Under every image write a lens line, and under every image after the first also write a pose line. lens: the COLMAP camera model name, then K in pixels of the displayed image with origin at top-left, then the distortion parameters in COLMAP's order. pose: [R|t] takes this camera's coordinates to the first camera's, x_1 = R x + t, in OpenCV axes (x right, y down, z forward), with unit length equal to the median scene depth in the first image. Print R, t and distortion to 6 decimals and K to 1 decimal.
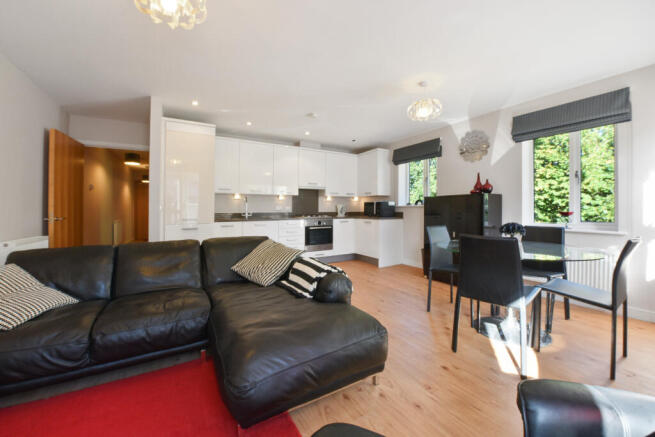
lens RADIAL K [[273.4, 0, 328.9], [0, 273.4, 203.1], [0, 0, 1]] dist [-0.001542, -0.000136]
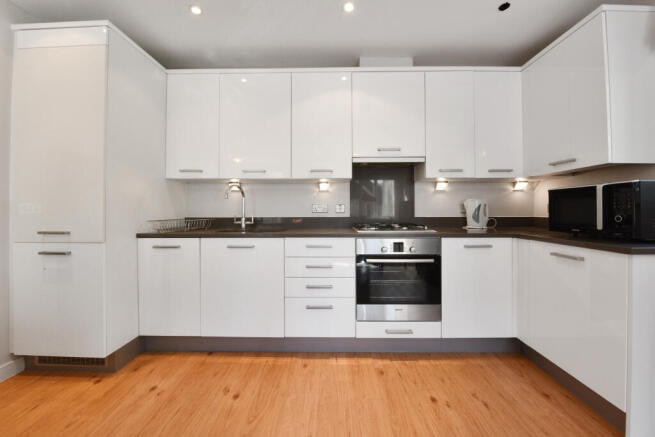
lens RADIAL K [[273.4, 0, 328.9], [0, 273.4, 203.1], [0, 0, 1]] dist [-0.001542, -0.000136]
pose [[0.858151, -0.014215, -0.513201, 0.070273], [0.013303, 0.999897, -0.005451, 0.011057], [0.513225, -0.002149, 0.858251, 0.583190]]
